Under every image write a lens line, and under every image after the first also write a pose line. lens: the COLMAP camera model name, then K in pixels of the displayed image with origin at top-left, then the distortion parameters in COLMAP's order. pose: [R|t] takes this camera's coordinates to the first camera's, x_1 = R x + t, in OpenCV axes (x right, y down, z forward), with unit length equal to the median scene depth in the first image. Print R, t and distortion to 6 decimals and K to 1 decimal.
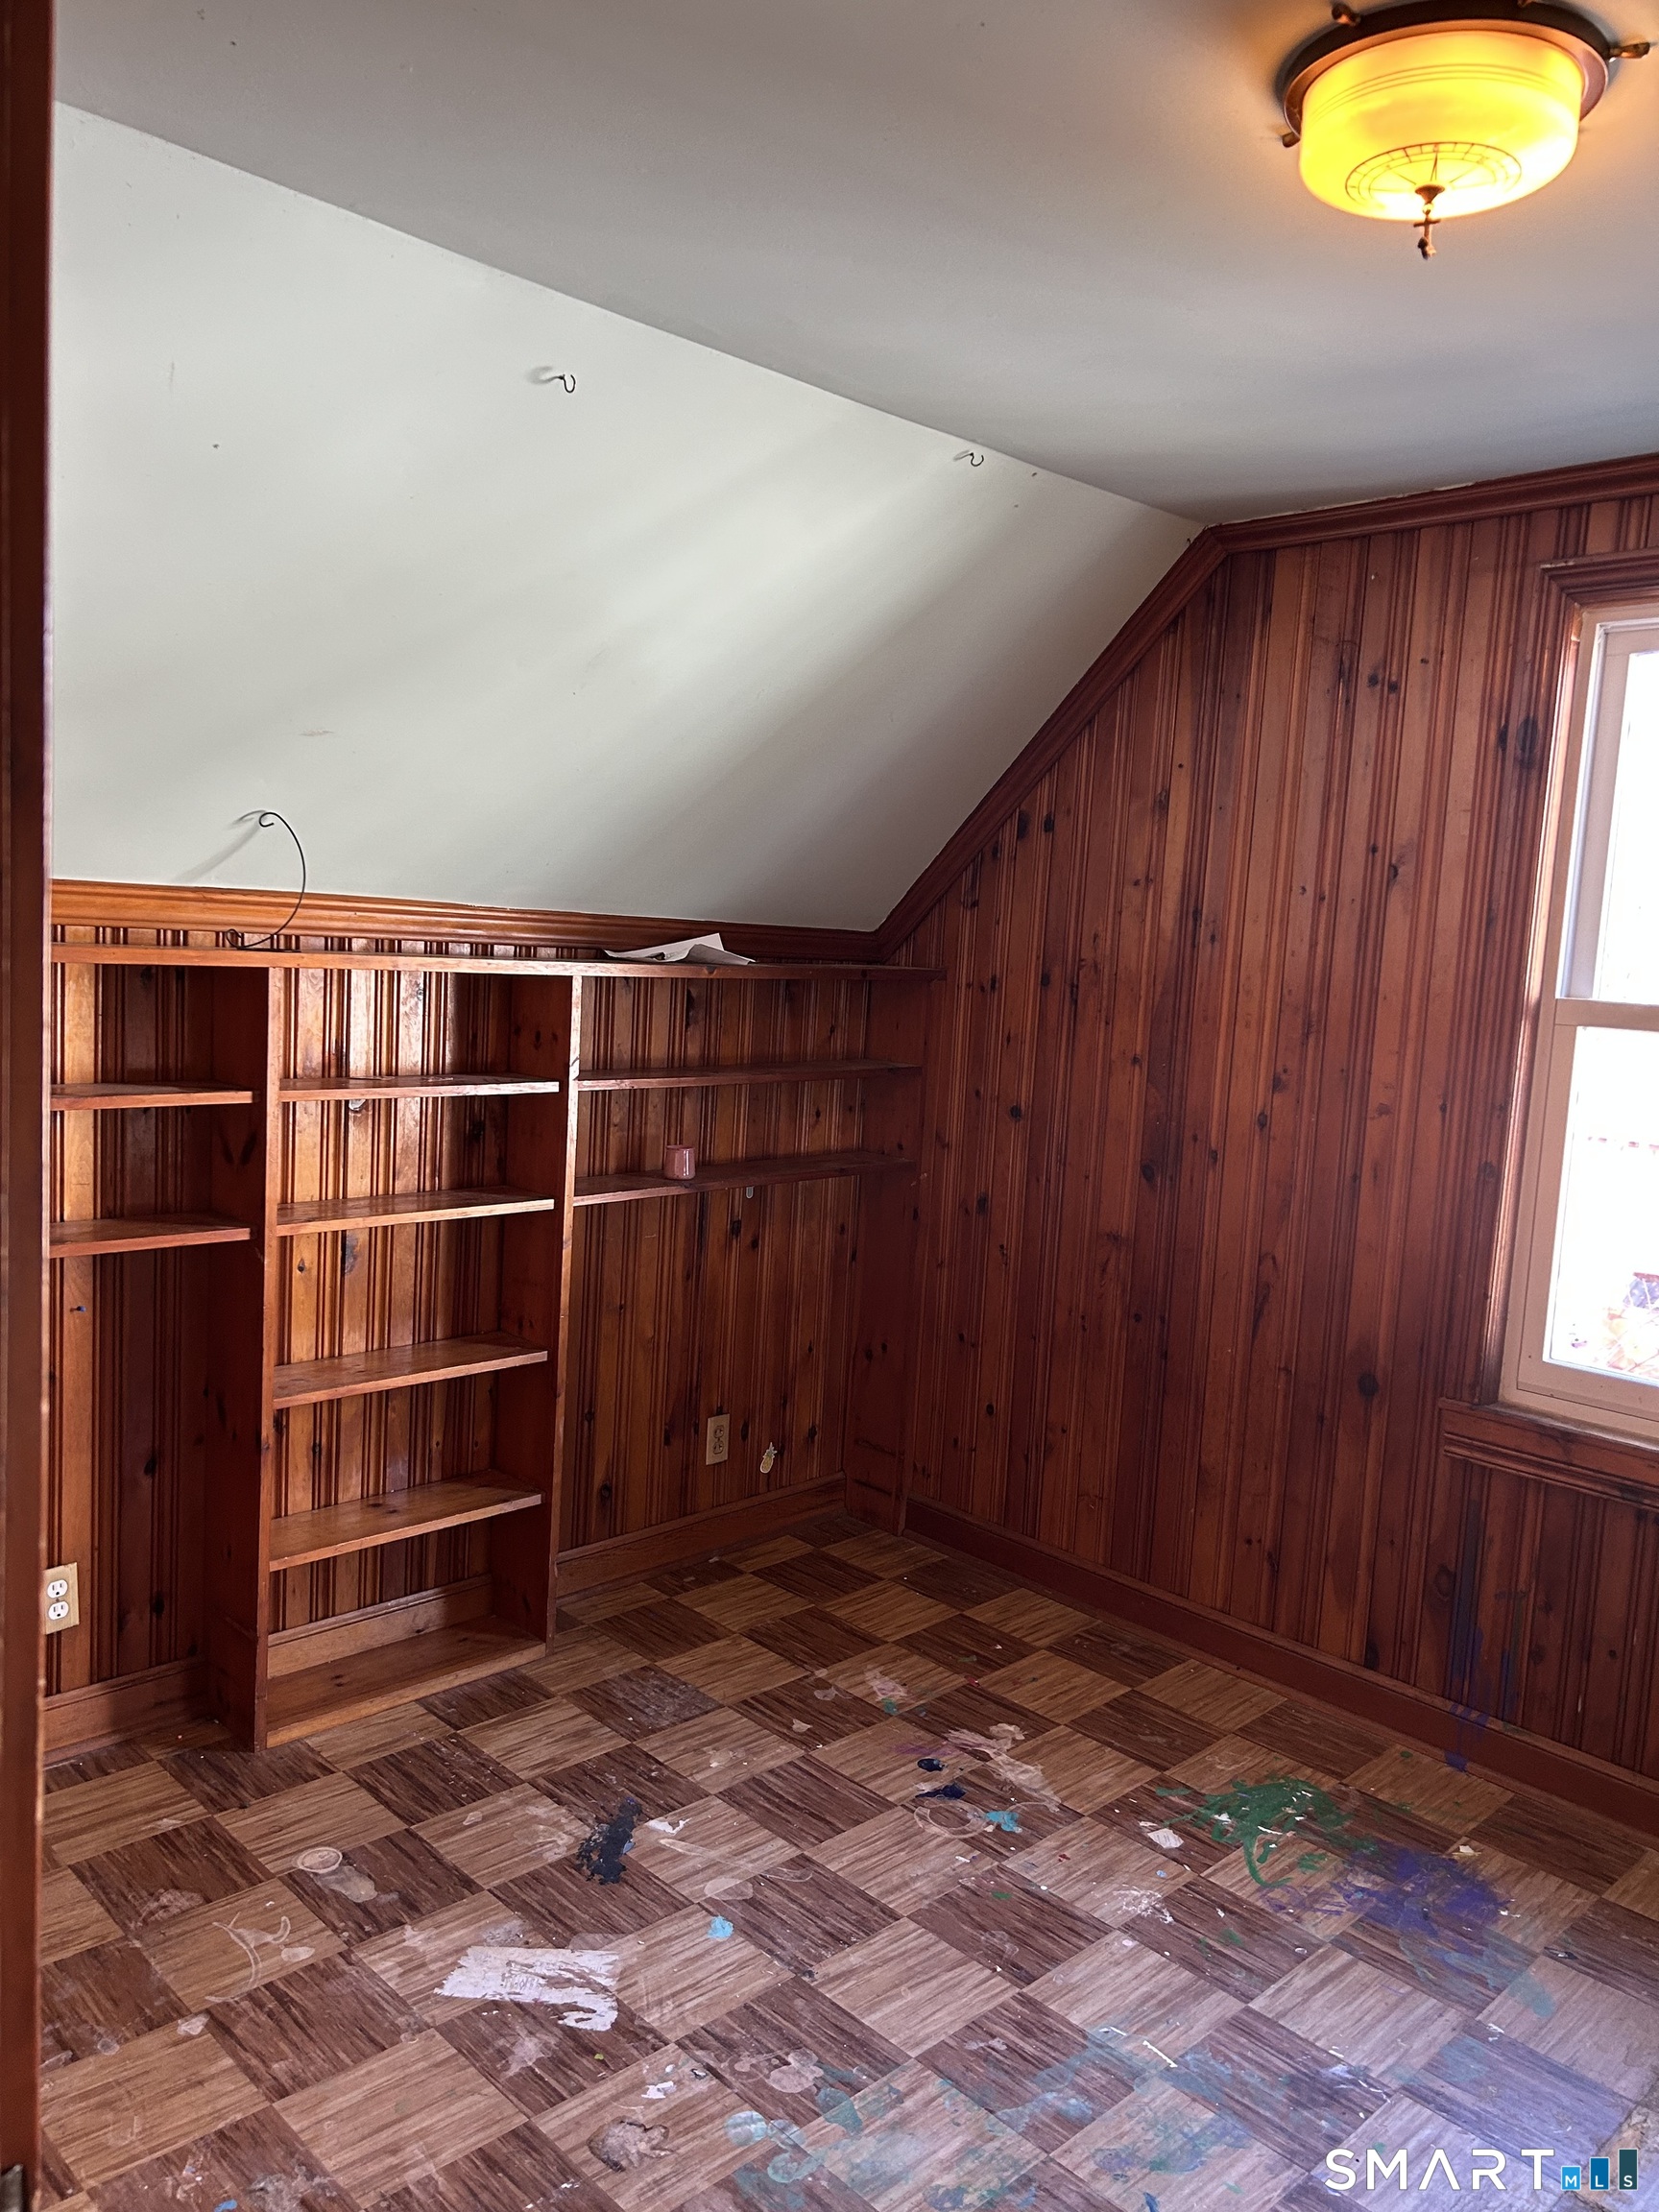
lens RADIAL K [[1654.7, 0, 828.3], [0, 1654.7, 1115.4], [0, 0, 1]] dist [0.048935, -0.040758]
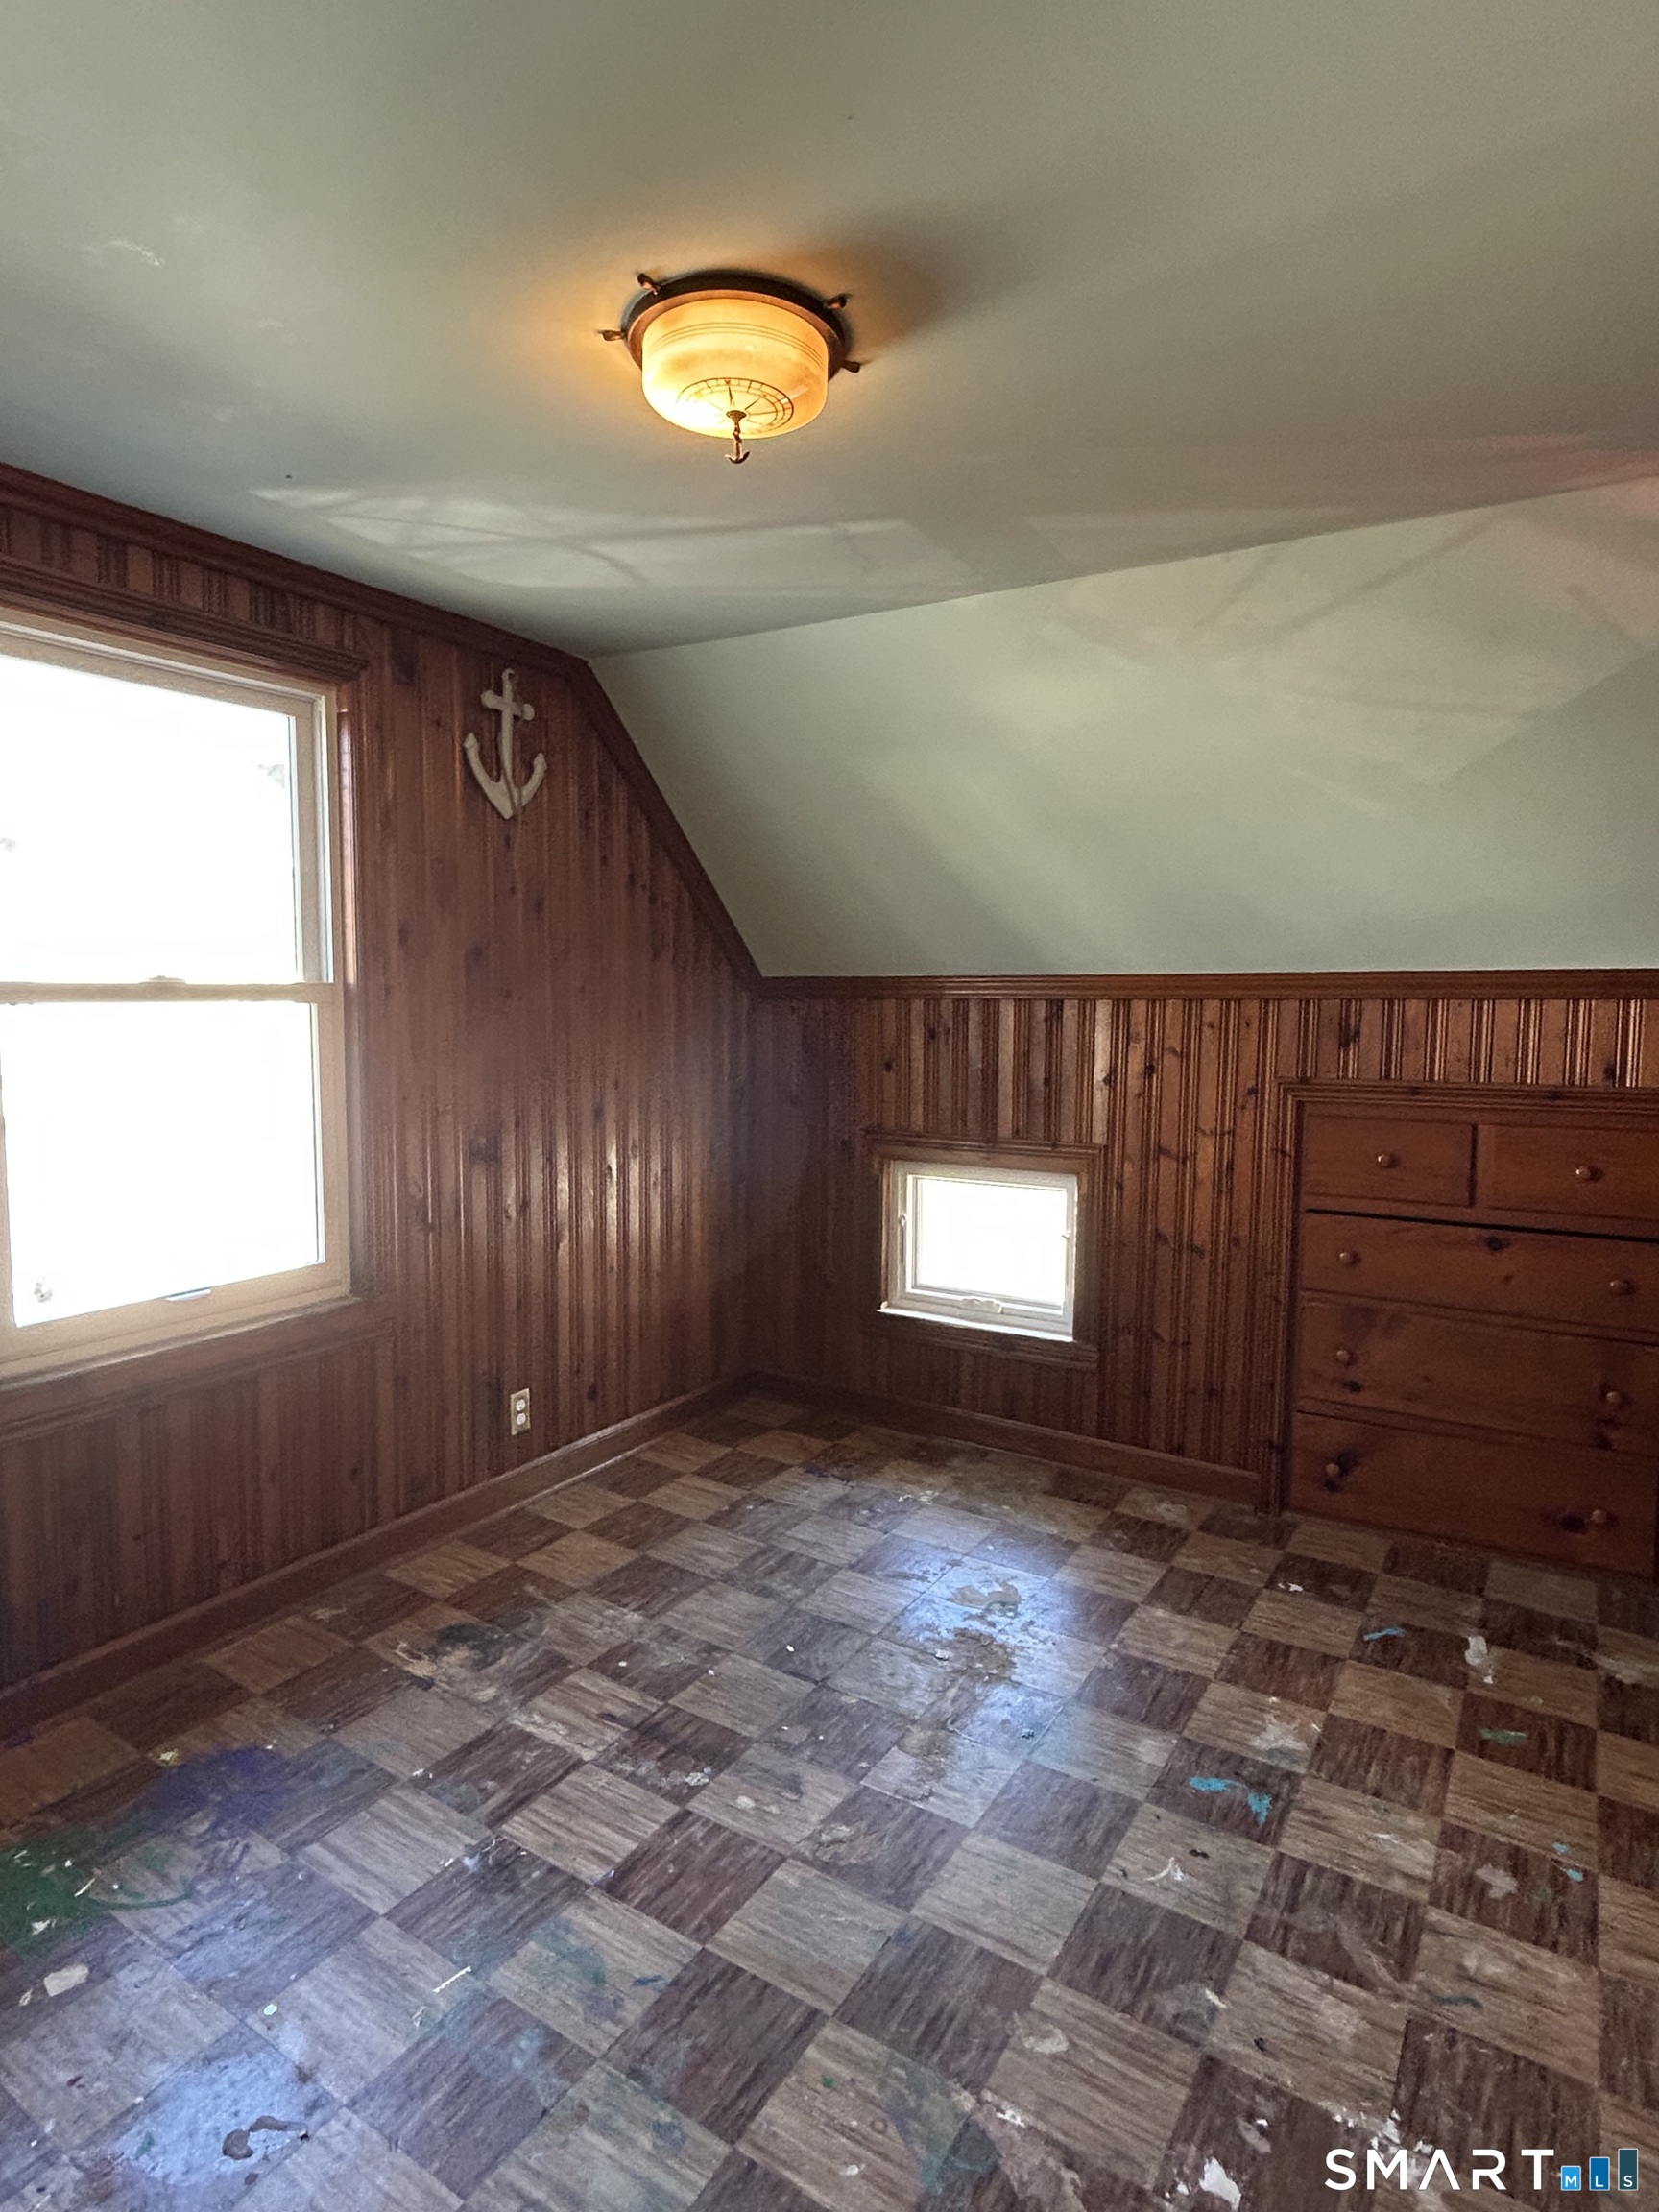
lens RADIAL K [[1174.5, 0, 828.9], [0, 1174.5, 1101.4], [0, 0, 1]] dist [-0.003036, -0.000669]
pose [[-0.223662, -0.144296, 0.963926, -0.367997], [0.084662, 0.982366, 0.166700, -0.072080], [-0.970983, 0.118893, -0.207501, 0.629369]]
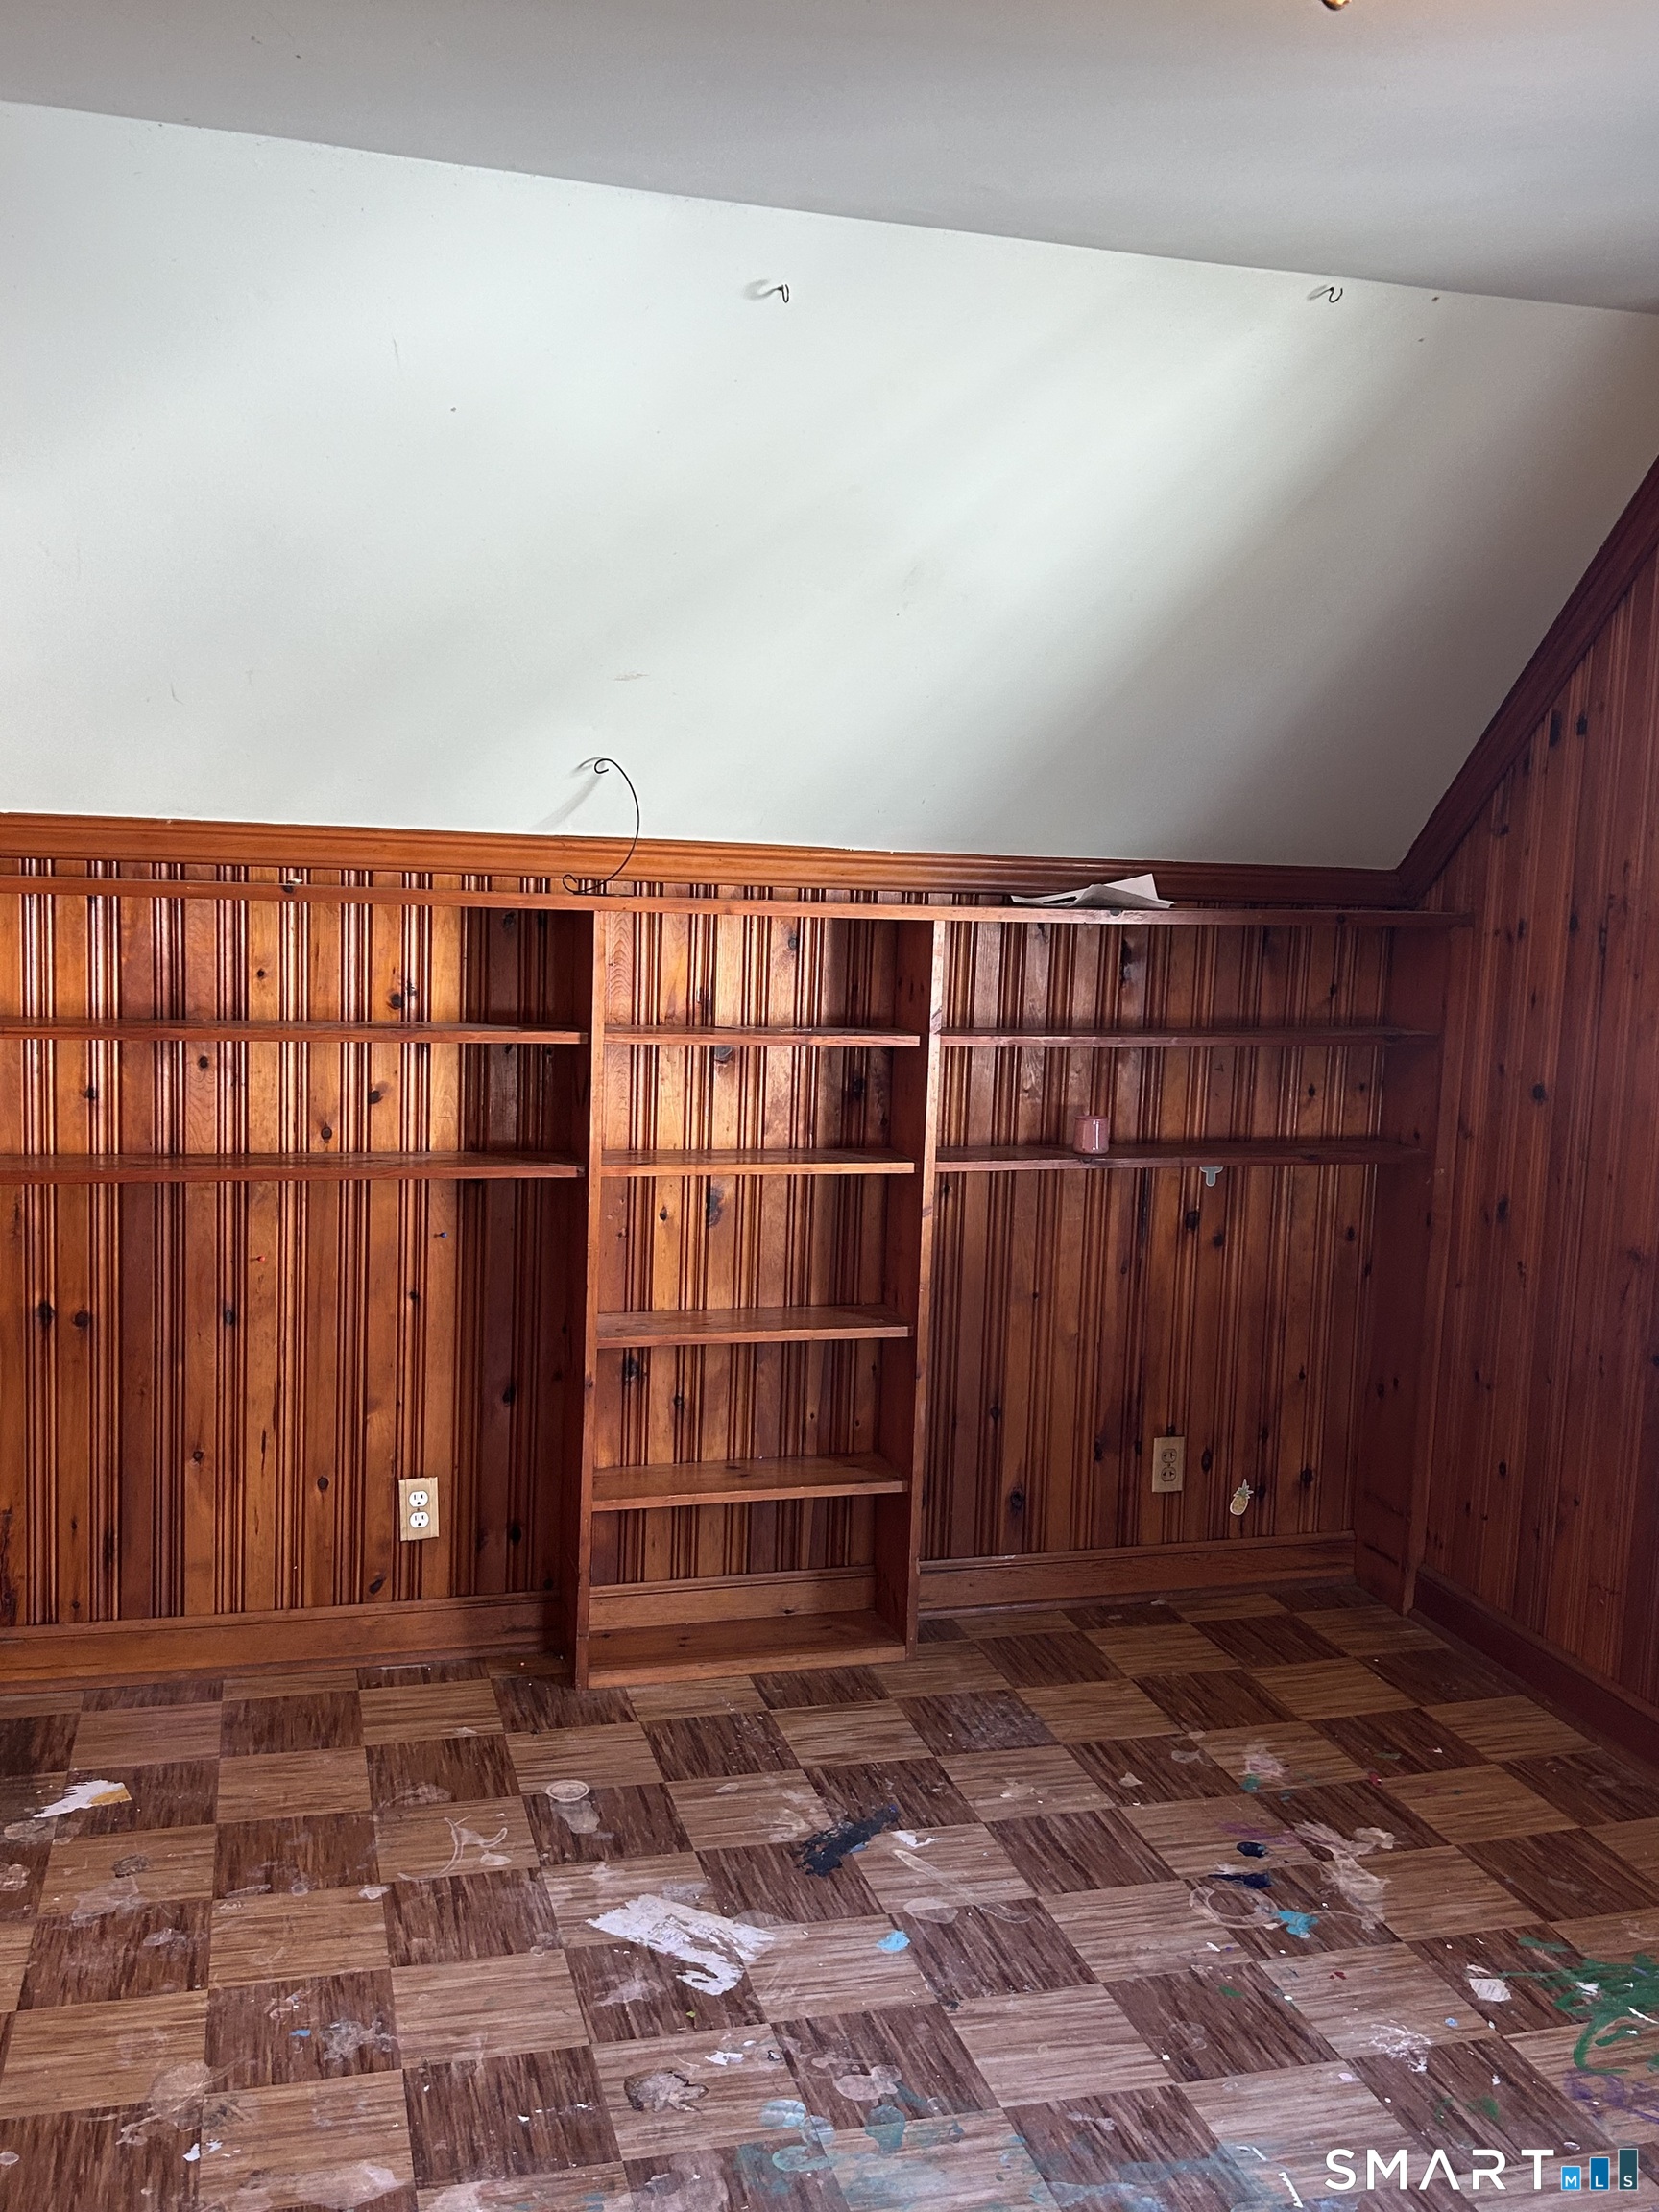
lens RADIAL K [[1974.9, 0, 828.4], [0, 1974.9, 1092.8], [0, 0, 1]] dist [0.070940, -0.069435]
pose [[0.881923, 0.026815, -0.470630, 0.339995], [-0.038998, 0.999109, -0.016154, 0.034655], [0.469777, 0.032600, 0.882183, 0.002342]]
